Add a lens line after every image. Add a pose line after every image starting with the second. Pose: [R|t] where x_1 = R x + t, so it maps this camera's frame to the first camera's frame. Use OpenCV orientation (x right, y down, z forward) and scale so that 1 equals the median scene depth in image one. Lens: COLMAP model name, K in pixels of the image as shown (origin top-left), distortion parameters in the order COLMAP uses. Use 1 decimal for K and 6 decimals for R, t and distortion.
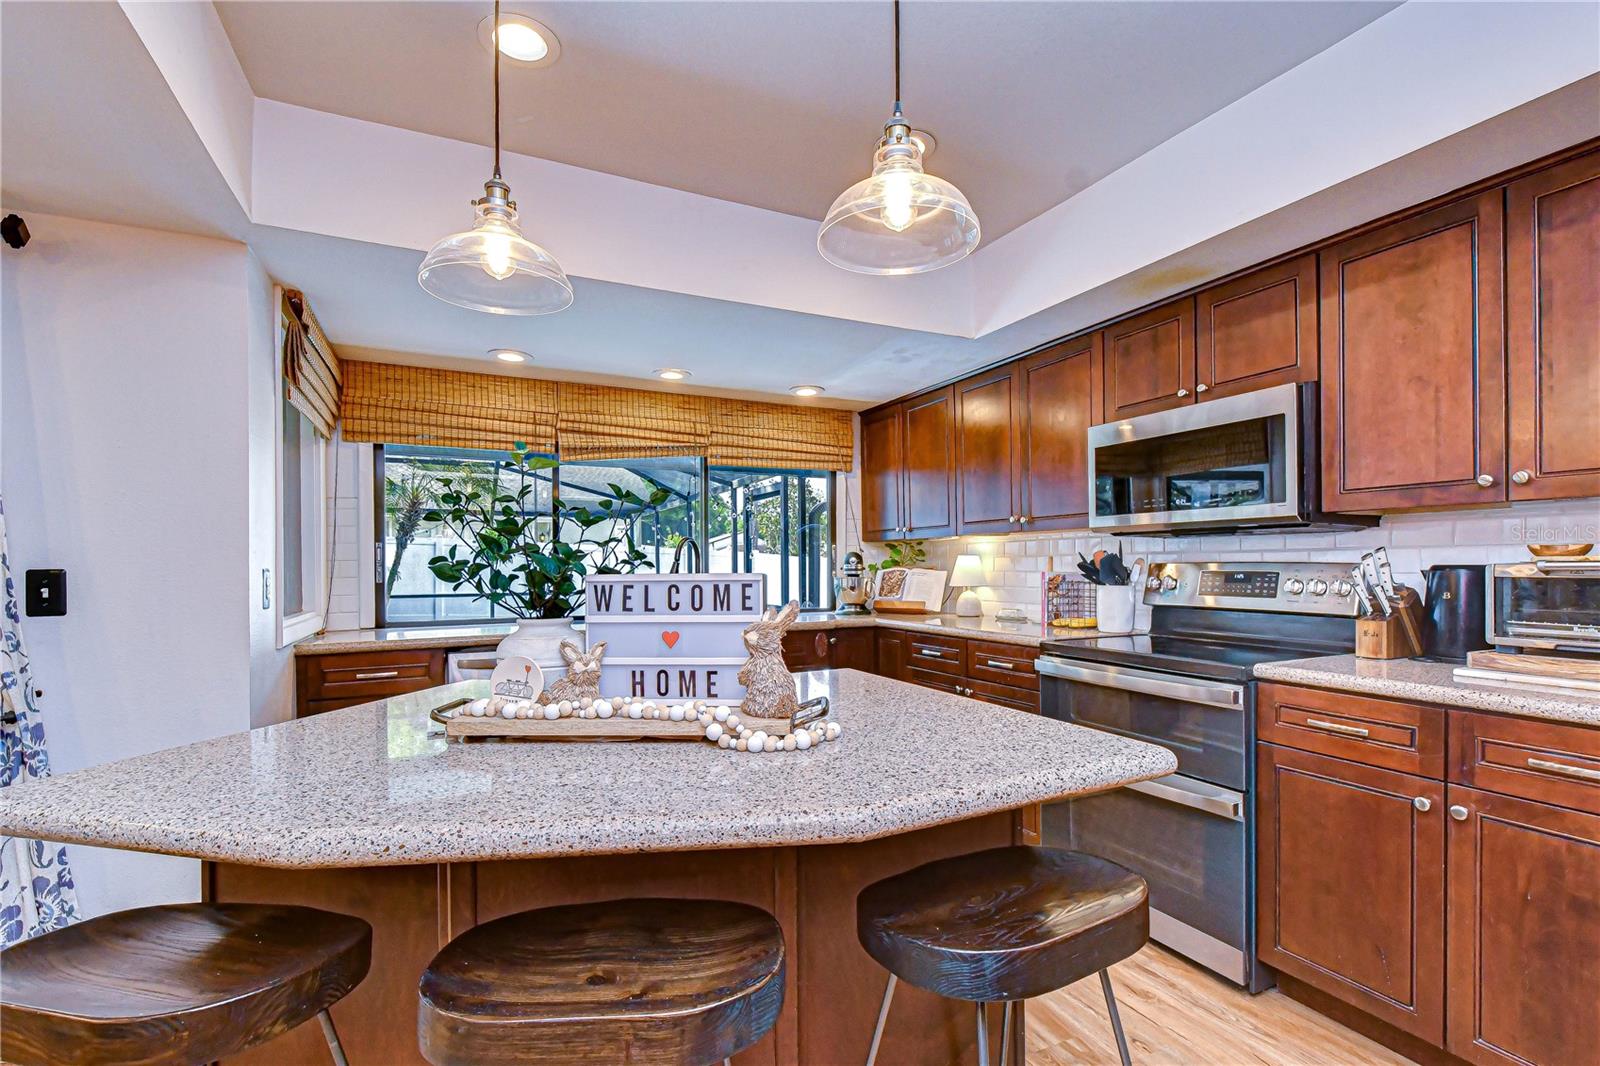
lens RADIAL K [[722.2, 0, 808.4], [0, 722.2, 565.1], [0, 0, 1]] dist [-0.000615, -0.000307]
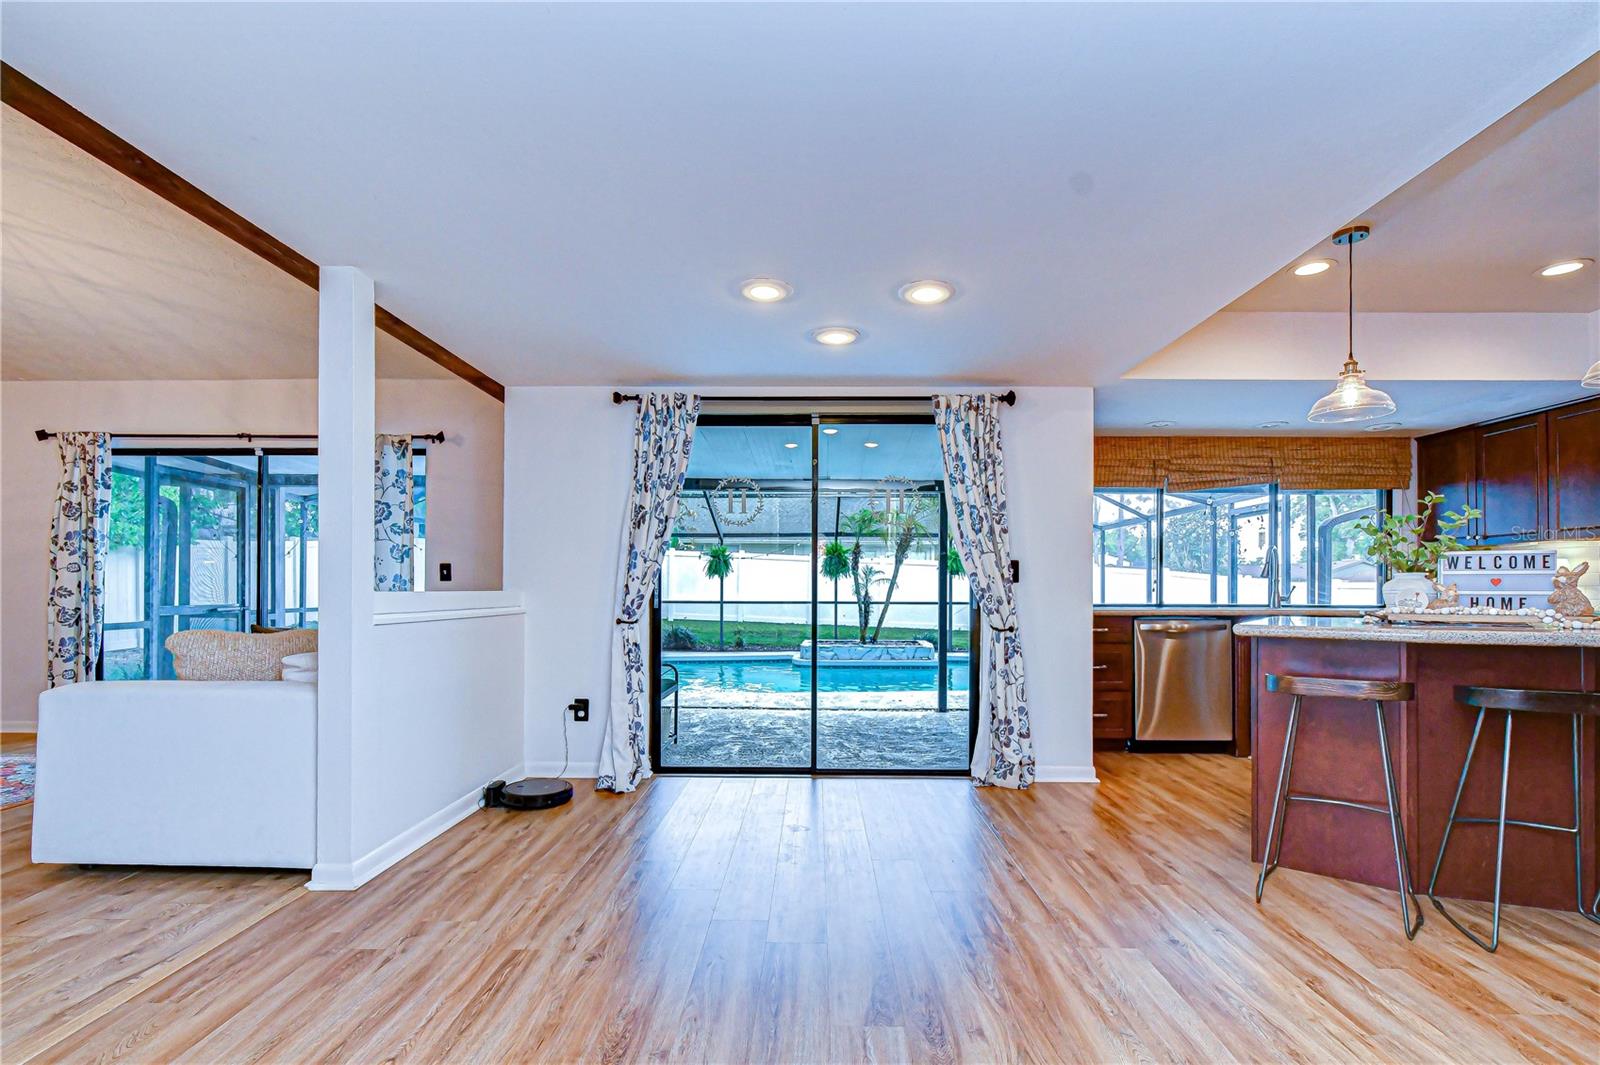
lens RADIAL K [[722.2, 0, 808.4], [0, 722.2, 564.6], [0, 0, 1]] dist [-0.000615, -0.000307]
pose [[0.888709, 0.002054, -0.458468, -0.309310], [-0.016736, 0.999469, -0.027964, 0.044527], [0.458167, 0.032525, 0.888271, -0.539478]]
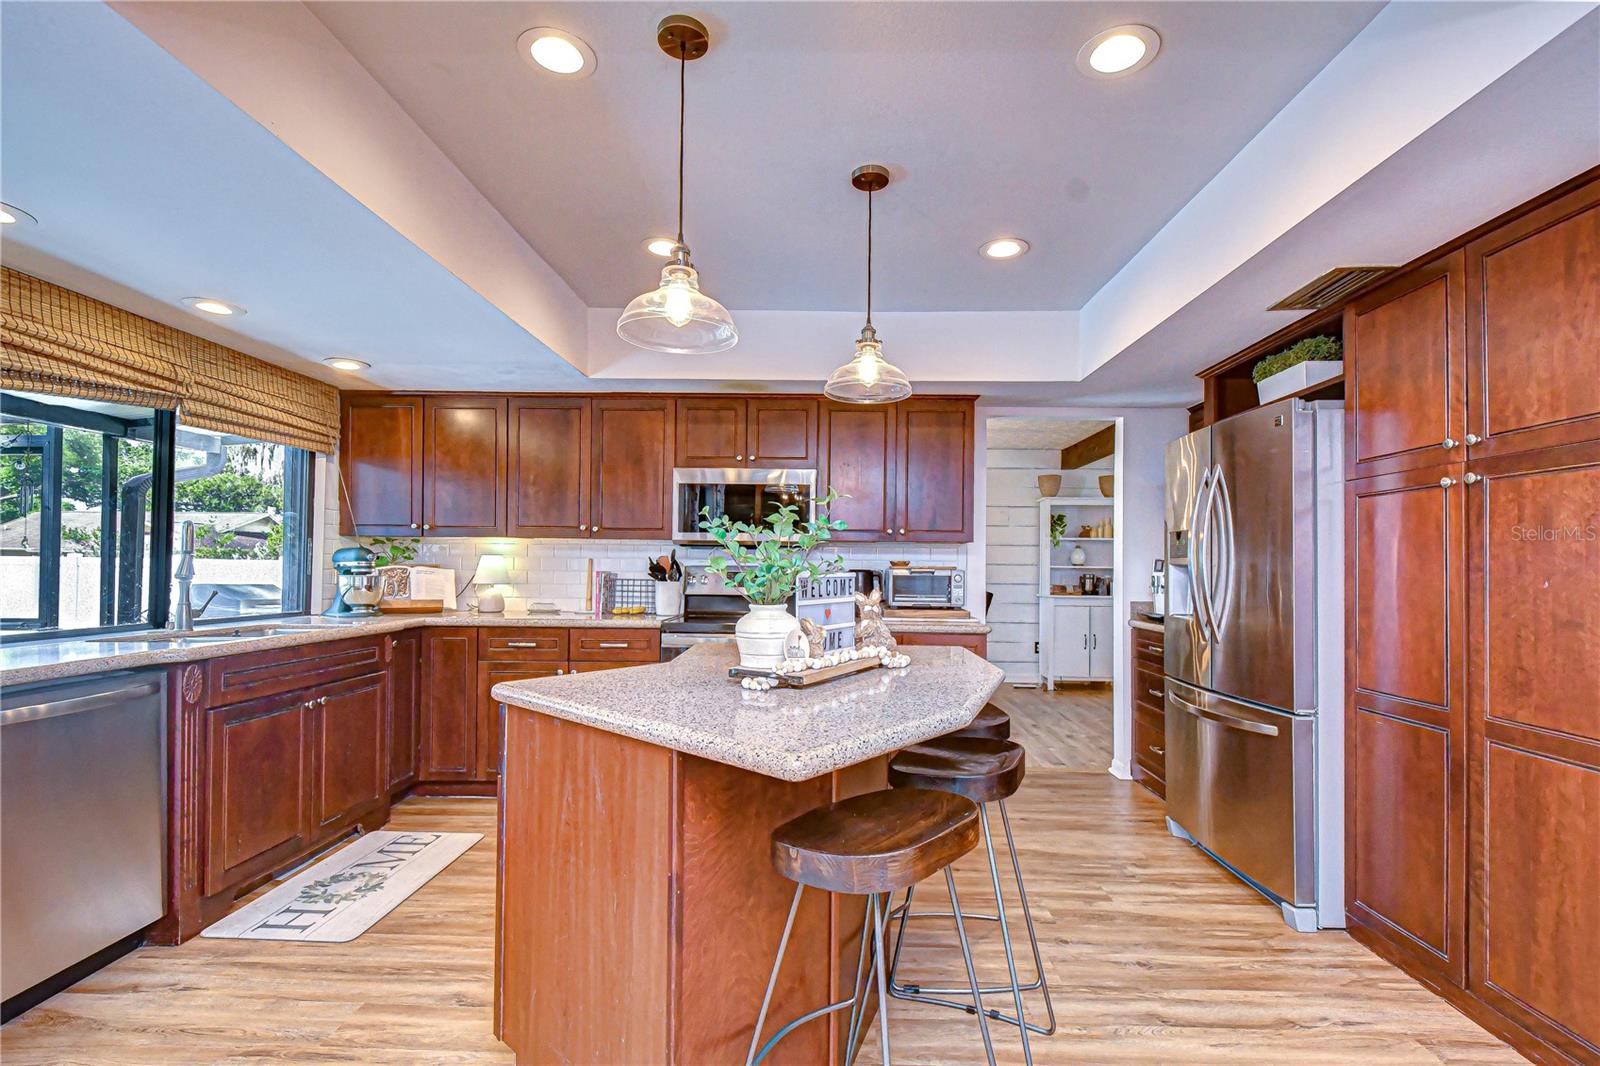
lens RADIAL K [[710.6, 0, 800.0], [0, 710.6, 533.0], [0, 0, 1]] dist [0.001992, 0.000566]
pose [[0.475338, 0.052991, 0.878206, -0.498921], [-0.014977, 0.998527, -0.052145, 0.002319], [-0.879676, 0.011634, 0.475431, 0.097103]]
